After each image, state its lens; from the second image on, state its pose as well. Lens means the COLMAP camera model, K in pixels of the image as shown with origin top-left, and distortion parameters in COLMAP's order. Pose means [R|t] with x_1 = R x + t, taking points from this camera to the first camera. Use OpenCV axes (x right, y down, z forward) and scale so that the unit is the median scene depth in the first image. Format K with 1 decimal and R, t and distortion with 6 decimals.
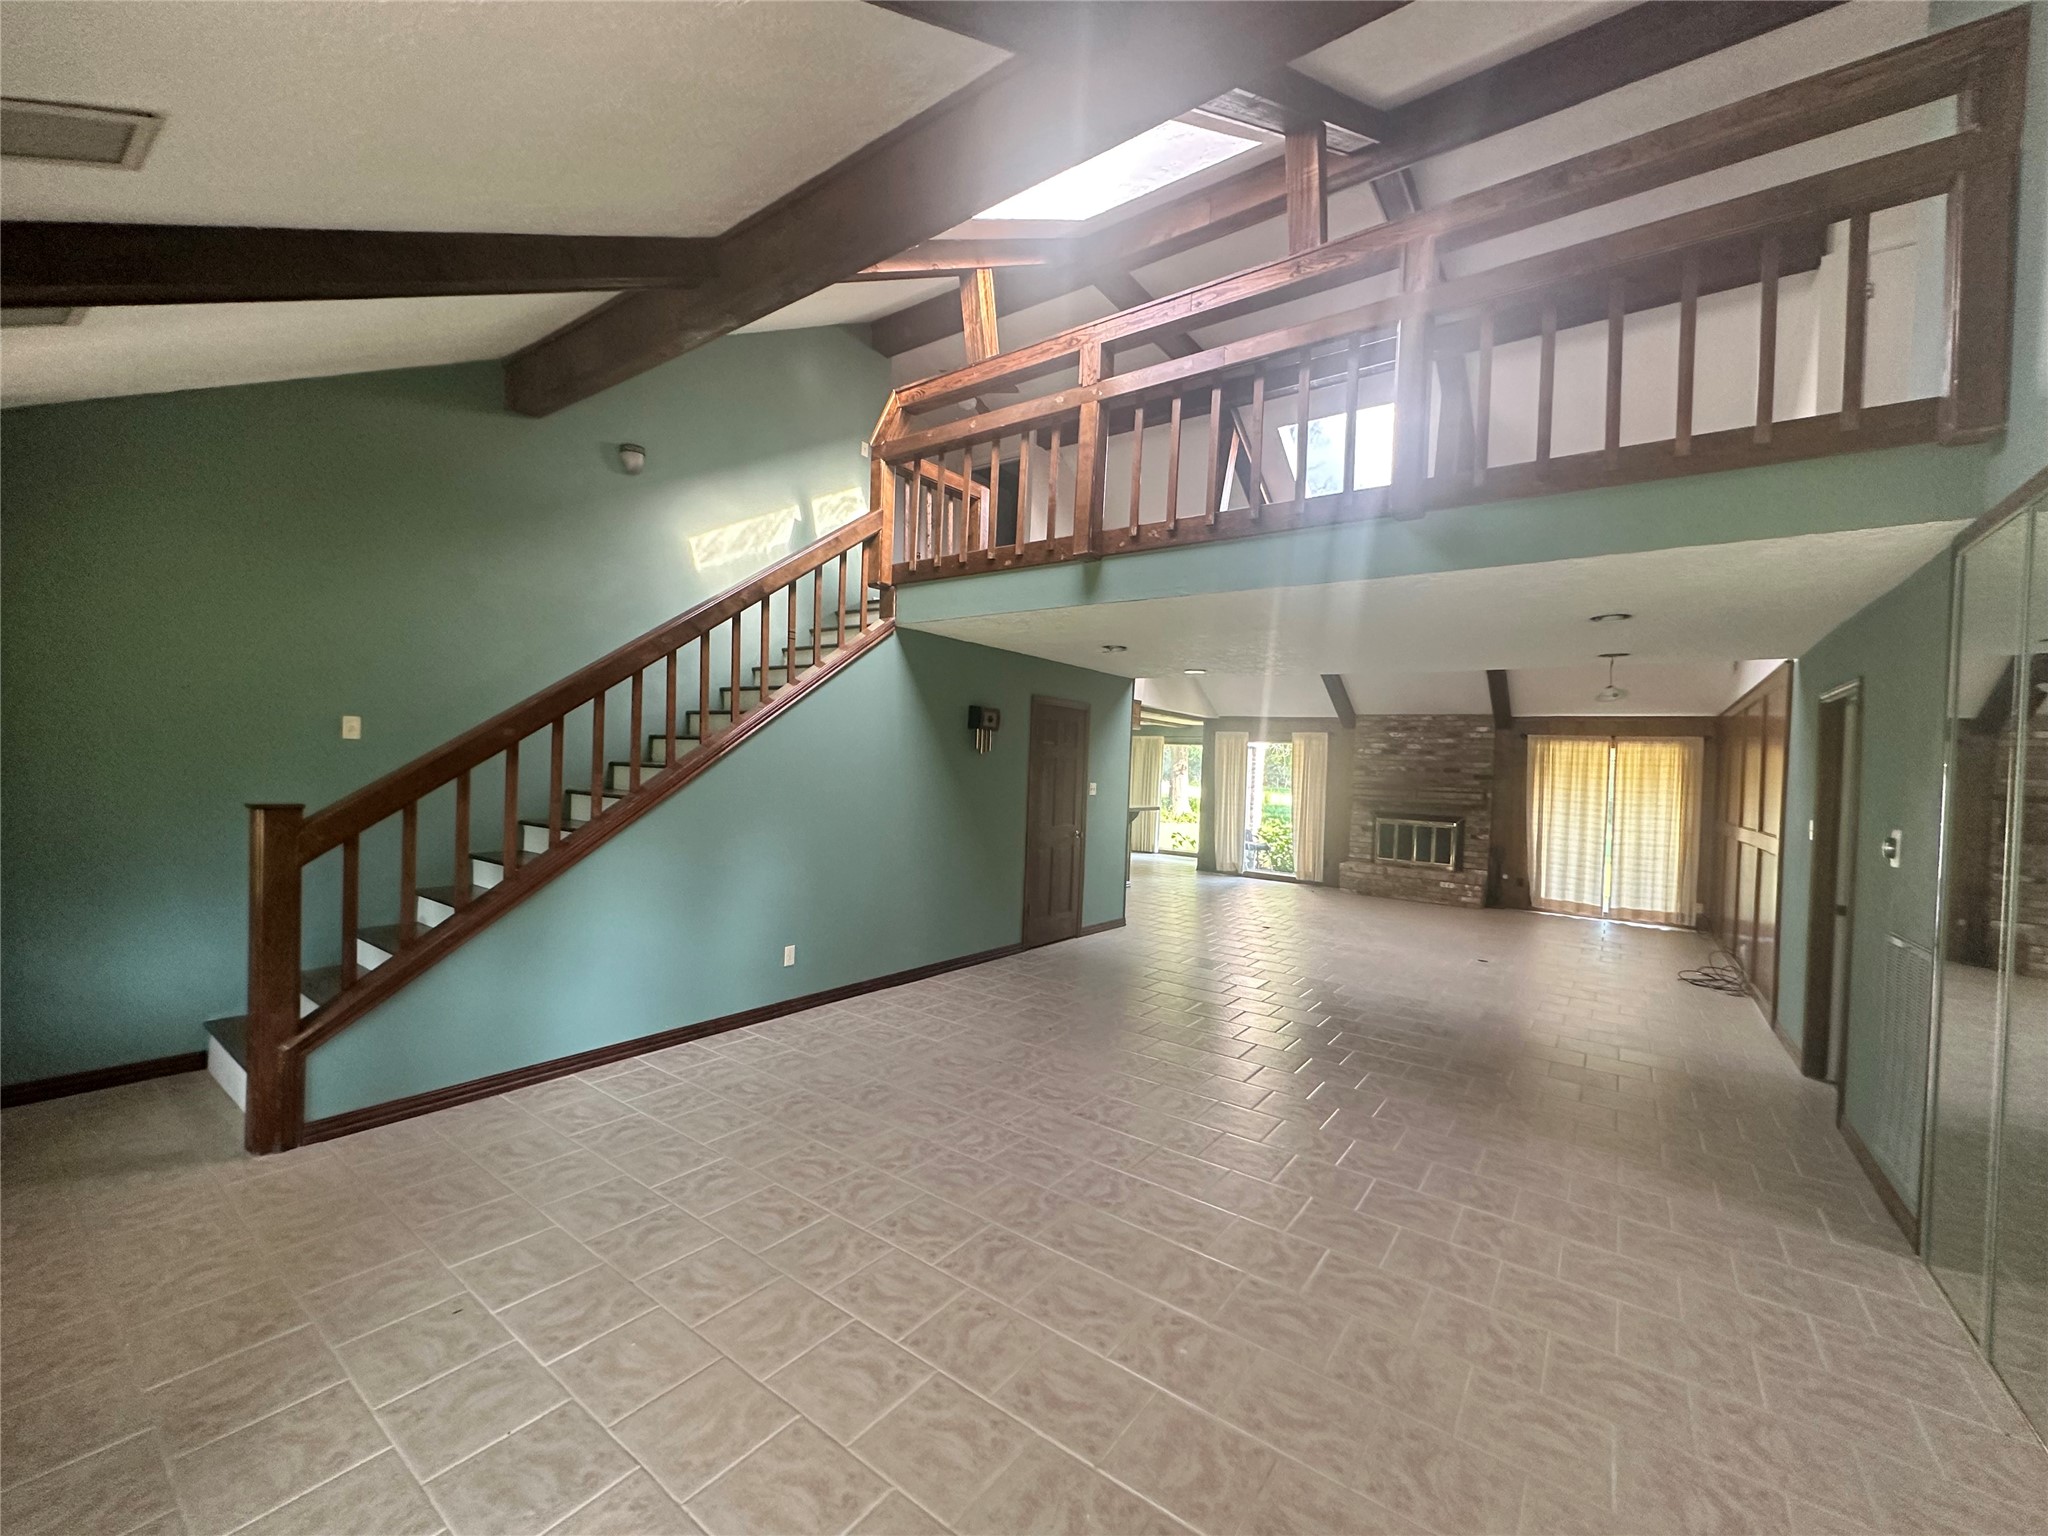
lens RADIAL K [[818.5, 0, 1026.5], [0, 818.5, 775.7], [0, 0, 1]] dist [-0.002843, 0.000957]
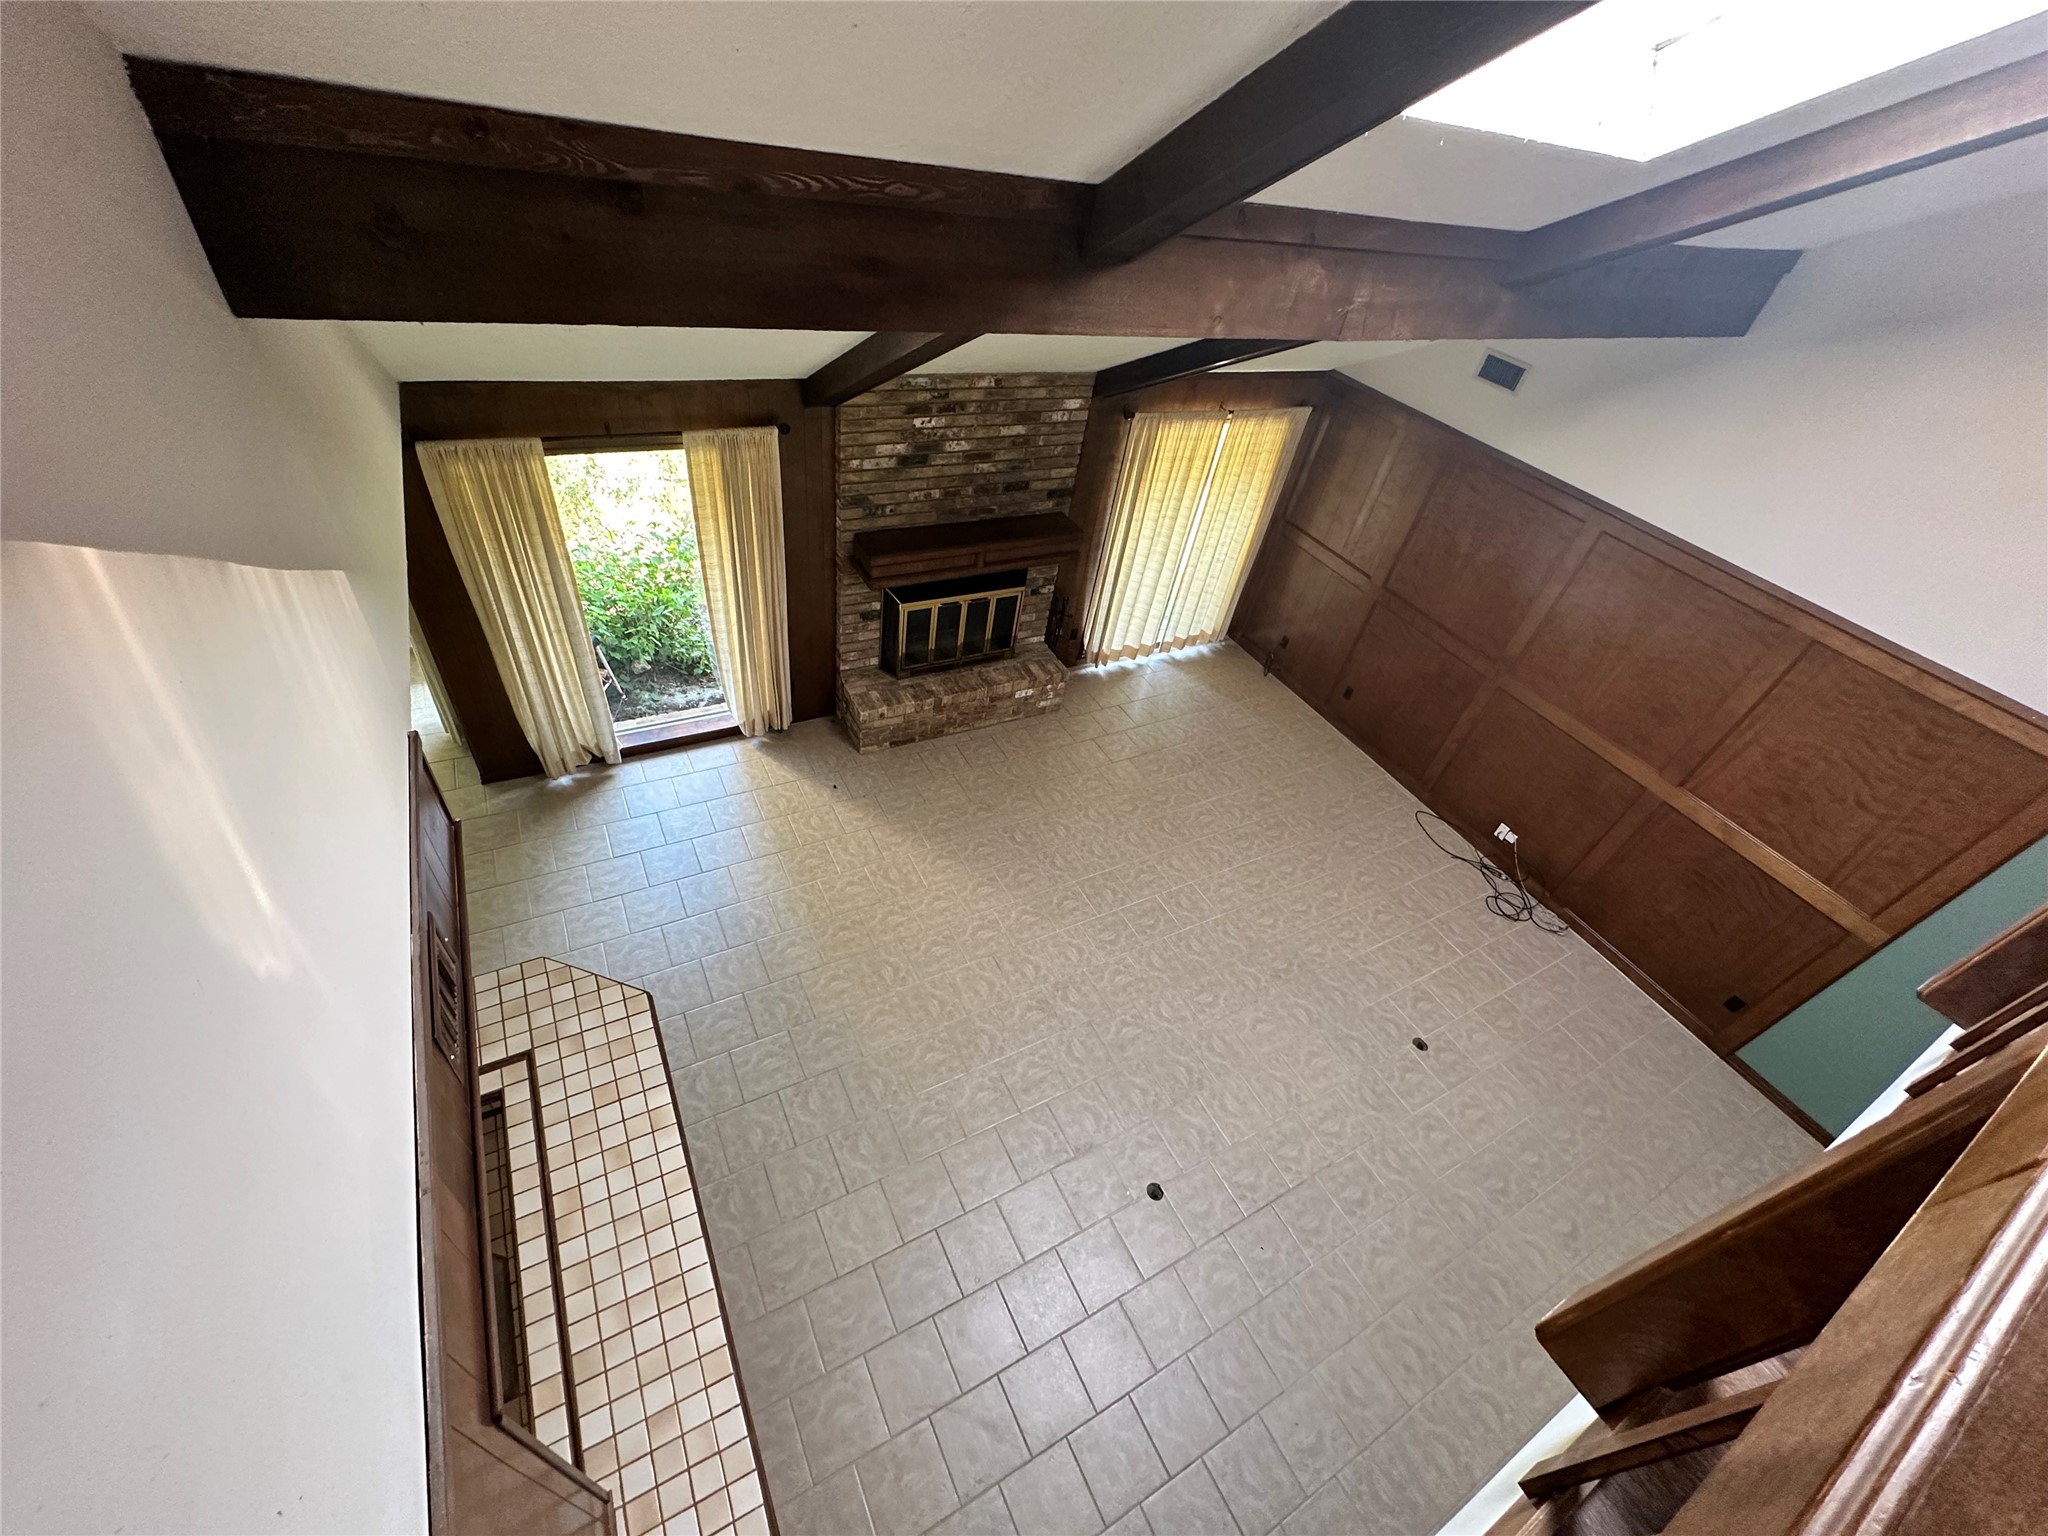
lens RADIAL K [[818.5, 0, 1026.8], [0, 818.5, 771.4], [0, 0, 1]] dist [-0.002843, 0.000957]
pose [[0.426421, -0.591803, 0.684057, 0.069841], [-0.119080, 0.712950, 0.691030, -0.262186], [-0.896652, -0.376128, 0.233545, 0.893958]]
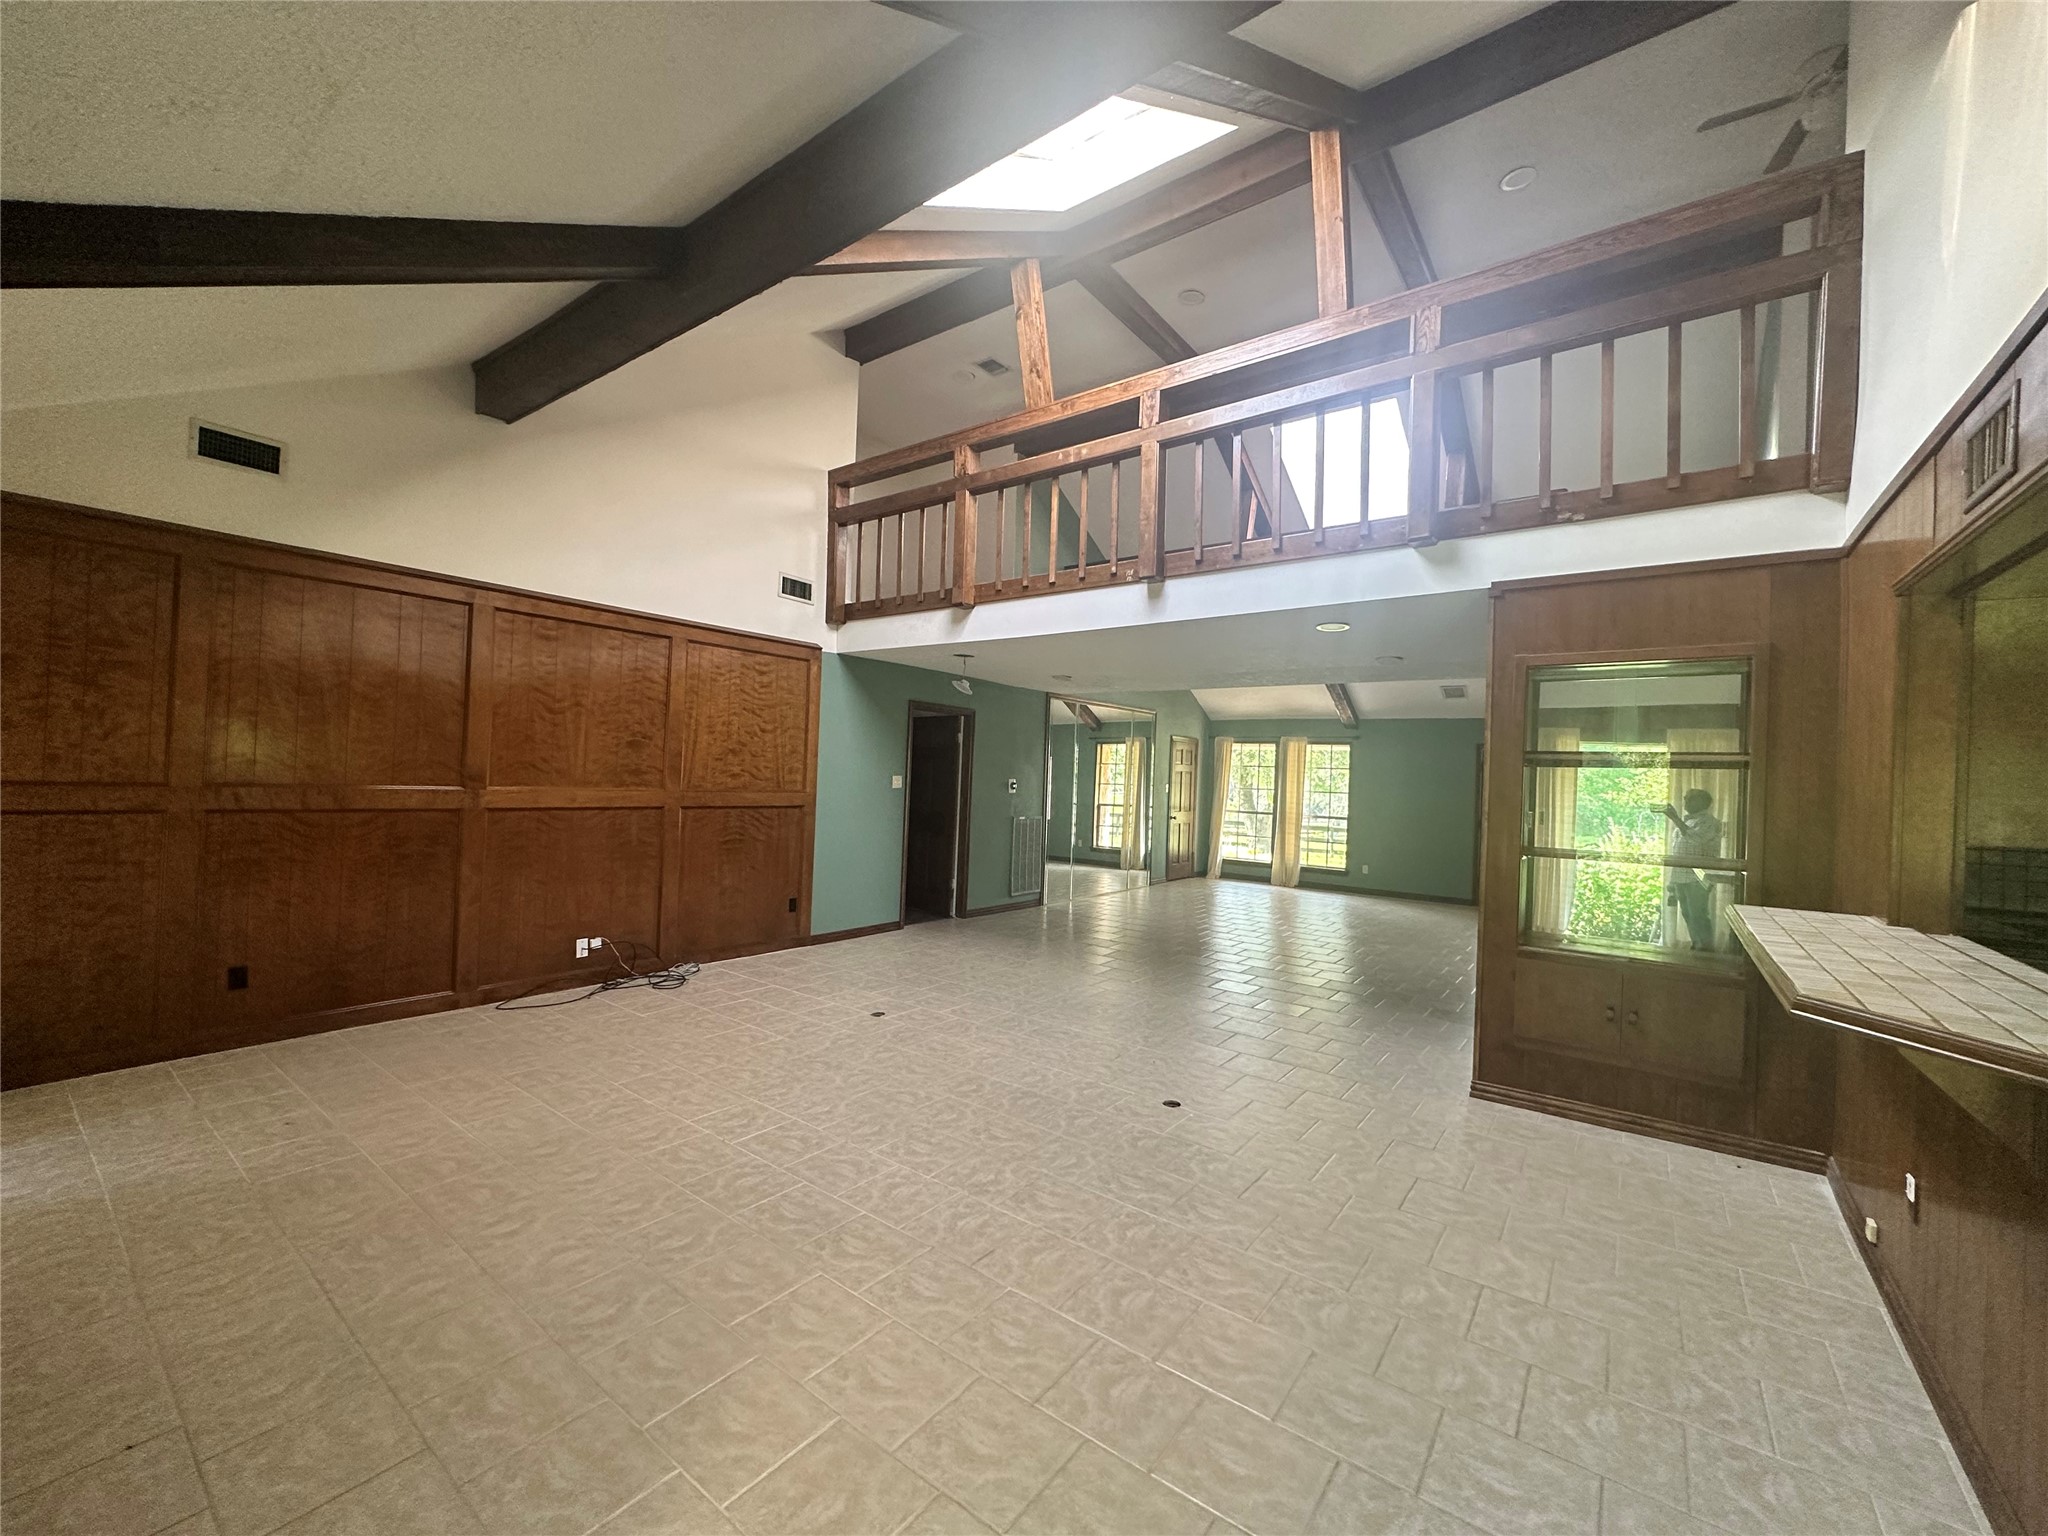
lens RADIAL K [[818.5, 0, 1021.0], [0, 818.5, 769.5], [0, 0, 1]] dist [-0.002843, 0.000957]
pose [[-0.996553, -0.080786, 0.018835, 0.325555], [-0.080793, 0.996731, 0.000371, 0.010388], [-0.018803, -0.001152, -0.999823, 1.233072]]
